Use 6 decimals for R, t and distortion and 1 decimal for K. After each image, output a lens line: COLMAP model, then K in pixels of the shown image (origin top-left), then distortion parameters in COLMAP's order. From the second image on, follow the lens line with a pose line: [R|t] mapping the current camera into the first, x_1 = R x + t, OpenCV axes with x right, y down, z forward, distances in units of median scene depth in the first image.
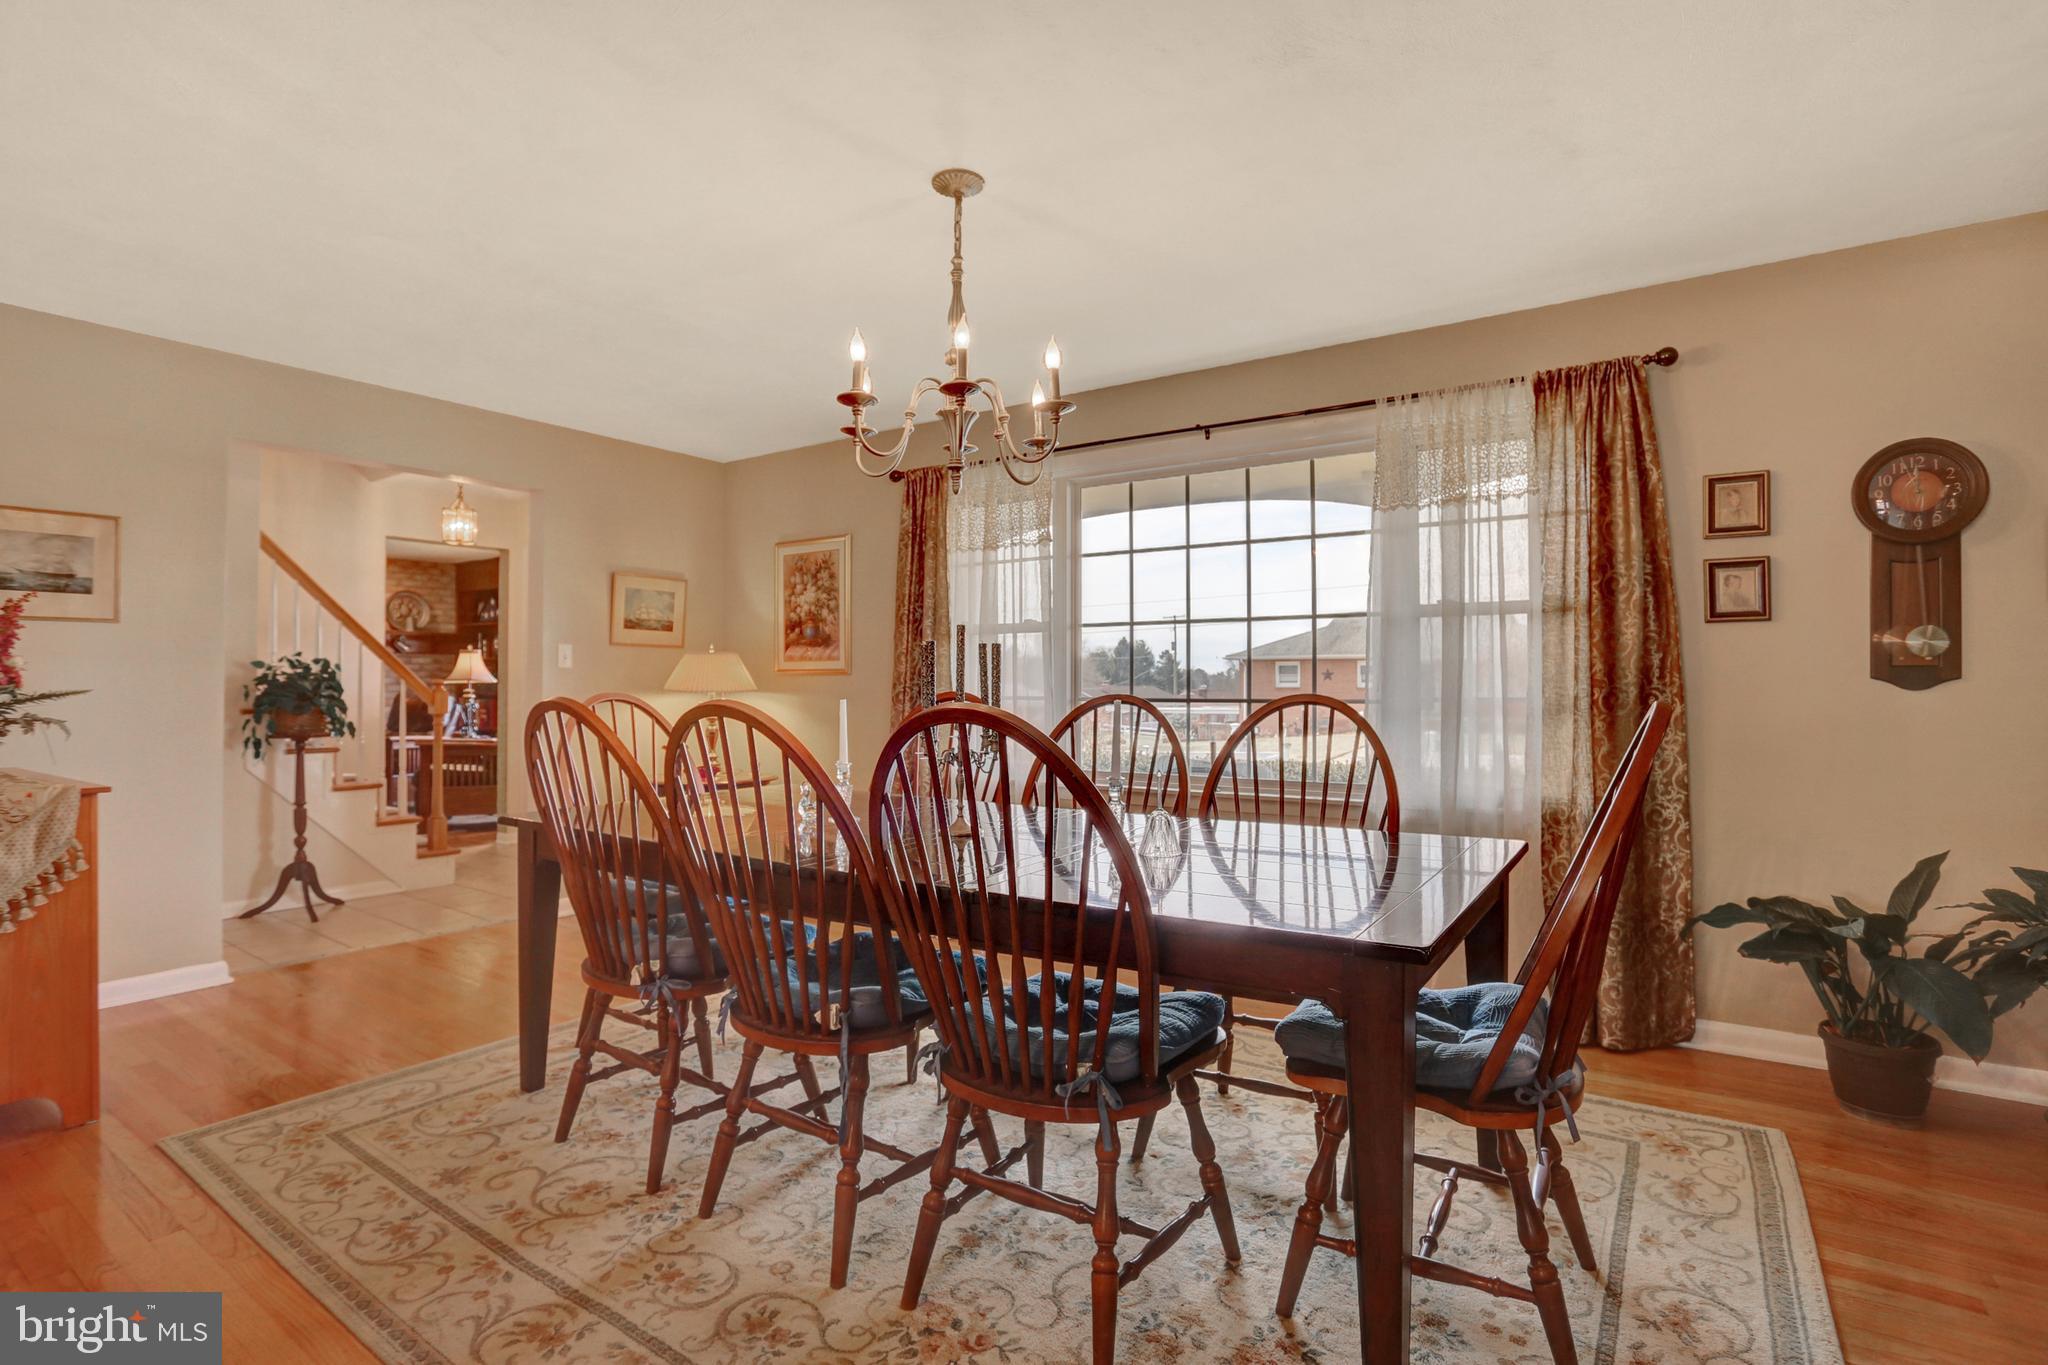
lens RADIAL K [[1011.8, 0, 1040.3], [0, 1011.8, 687.9], [0, 0, 1]] dist [-0.081671, 0.034171]
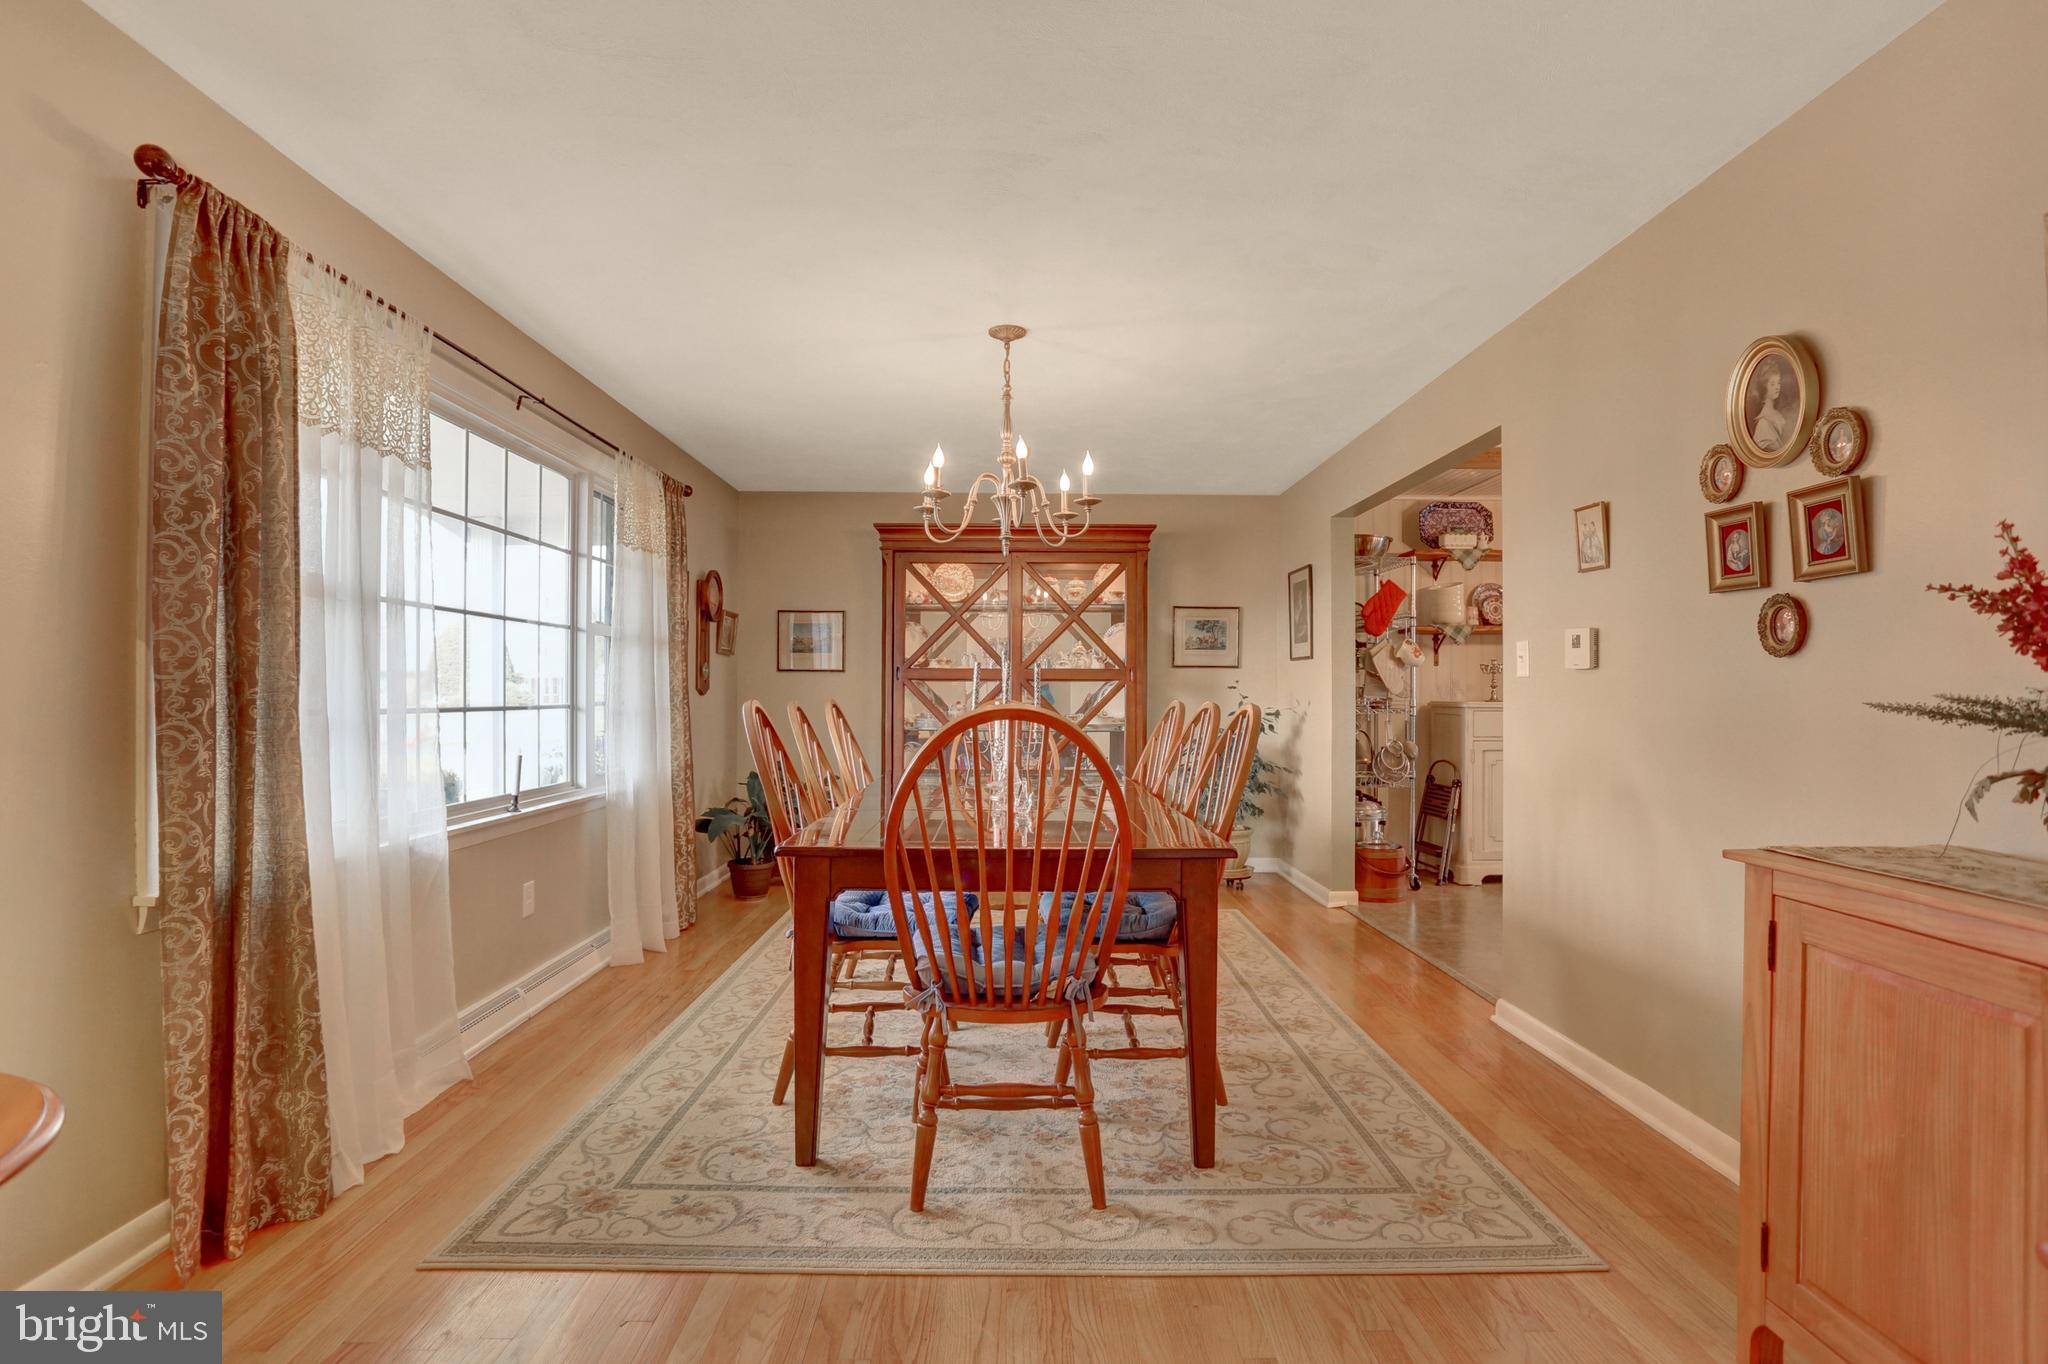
lens RADIAL K [[1011.8, 0, 1040.3], [0, 1011.8, 687.4], [0, 0, 1]] dist [-0.081671, 0.034171]
pose [[-0.595304, 0.008251, 0.803459, -1.381647], [0.000088, 0.999948, -0.010203, -0.000895], [-0.803501, -0.006003, -0.595273, 1.991987]]
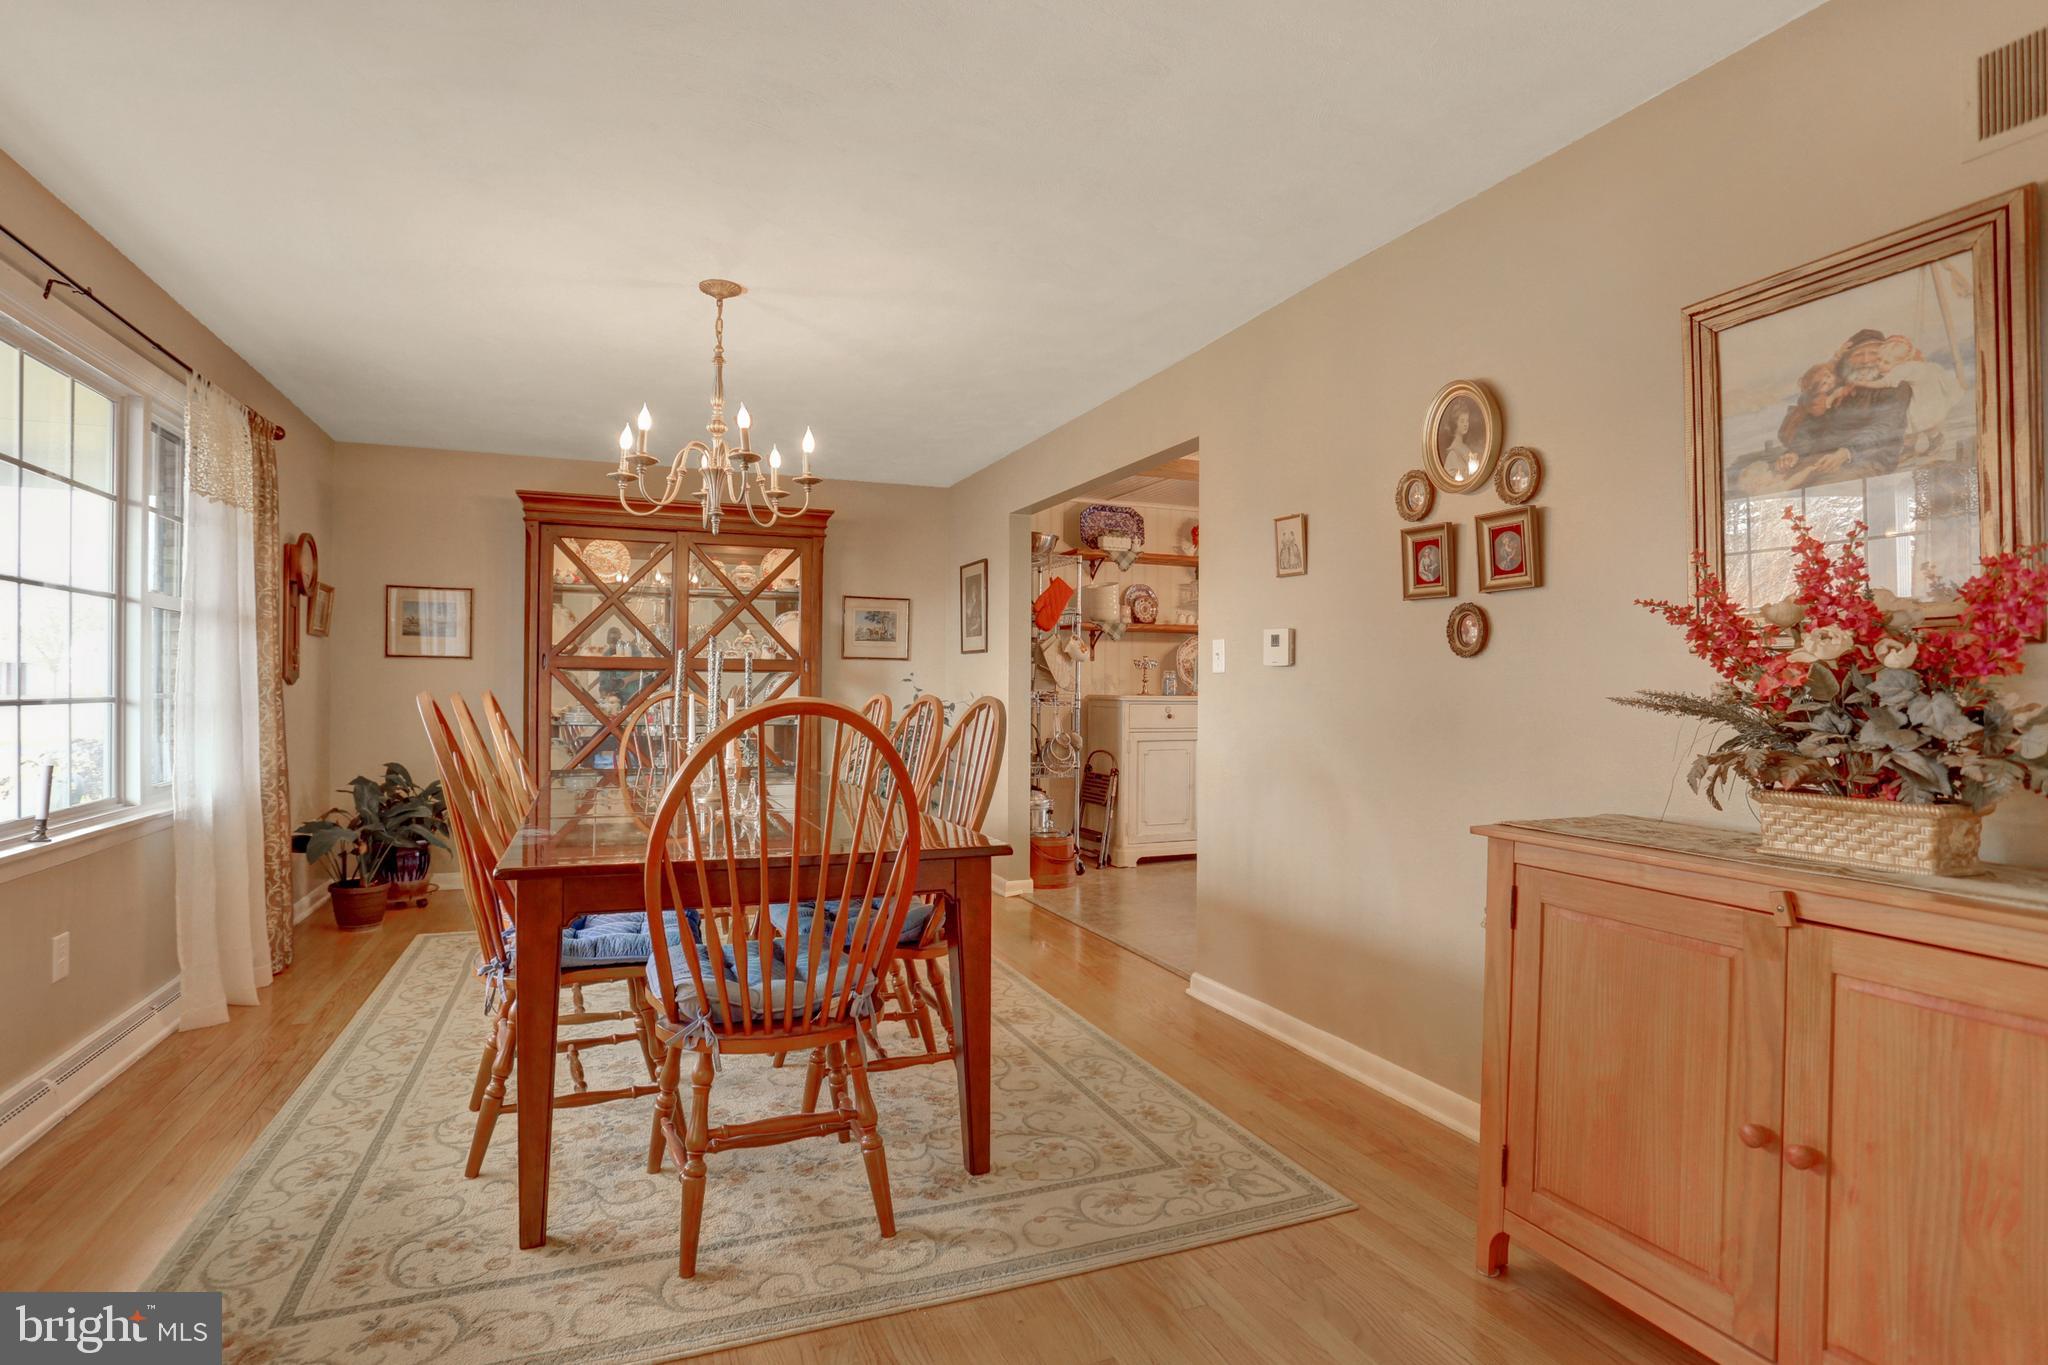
lens RADIAL K [[1011.8, 0, 1040.3], [0, 1011.8, 687.9], [0, 0, 1]] dist [-0.081671, 0.034171]
pose [[-0.849194, -0.001321, 0.528079, -1.229290], [-0.003244, 0.999991, -0.002715, -0.000981], [-0.528071, -0.004019, -0.849191, 2.060802]]
